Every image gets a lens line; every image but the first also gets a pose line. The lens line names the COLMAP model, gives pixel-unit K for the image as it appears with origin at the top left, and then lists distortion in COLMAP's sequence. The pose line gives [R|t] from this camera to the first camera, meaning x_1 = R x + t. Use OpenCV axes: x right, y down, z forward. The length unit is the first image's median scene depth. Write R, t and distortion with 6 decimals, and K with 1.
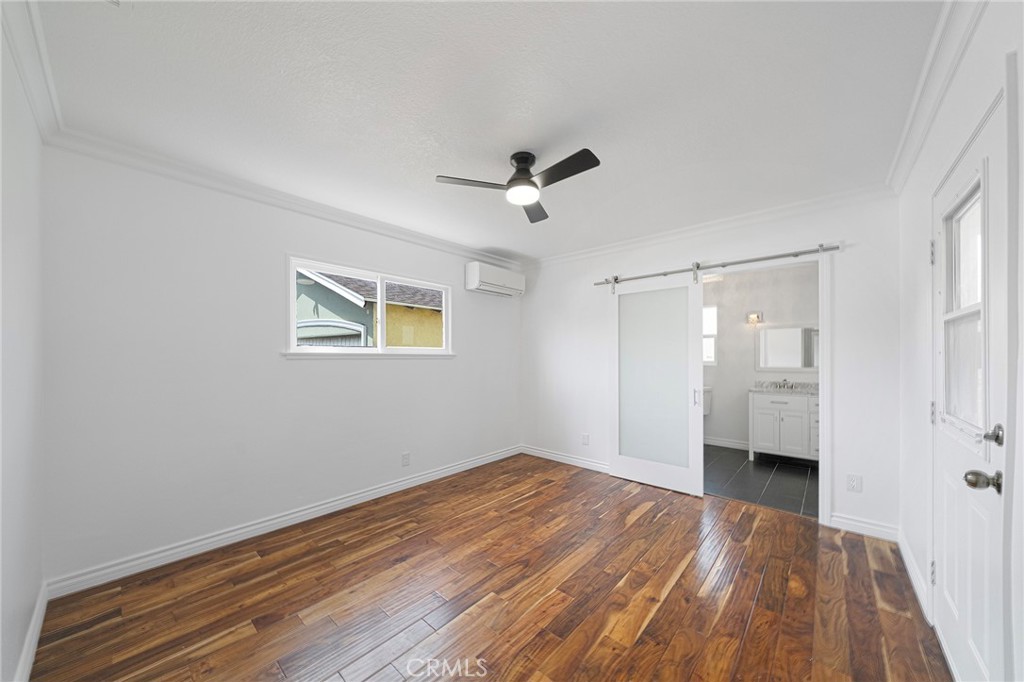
lens RADIAL K [[340.3, 0, 509.2], [0, 340.3, 348.3], [0, 0, 1]] dist [-0.000218, 0.000004]
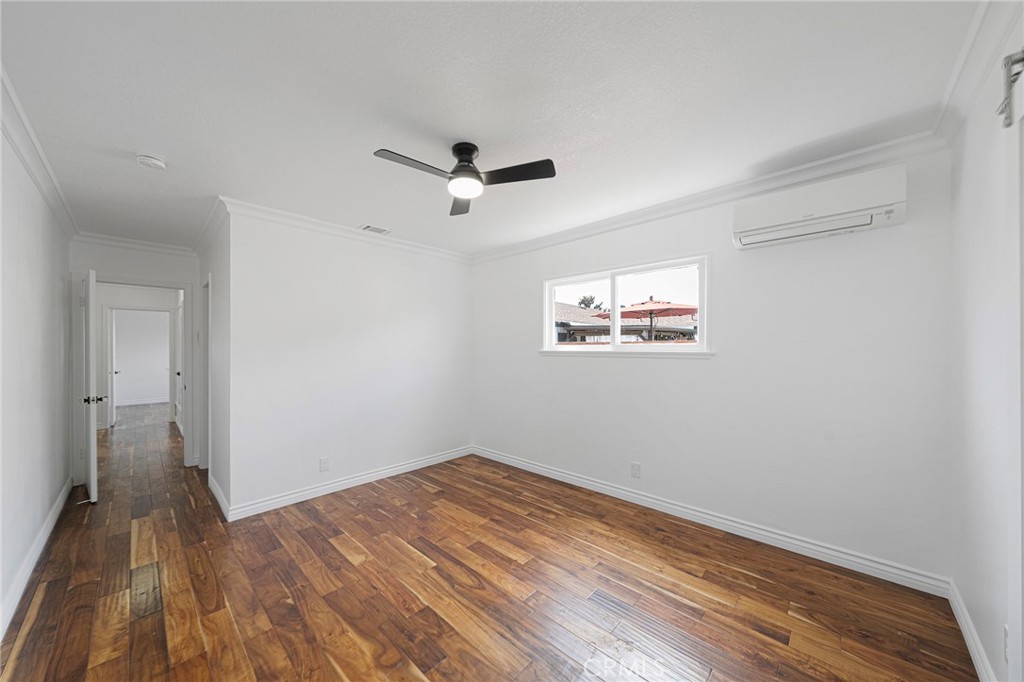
lens RADIAL K [[353.1, 0, 515.7], [0, 353.1, 340.6], [0, 0, 1]] dist [-0.000345, -0.000037]
pose [[0.013028, -0.019523, -0.999725, 0.919728], [0.025053, 0.999502, -0.019192, -0.003322], [0.999601, -0.024796, 0.013511, 1.012374]]
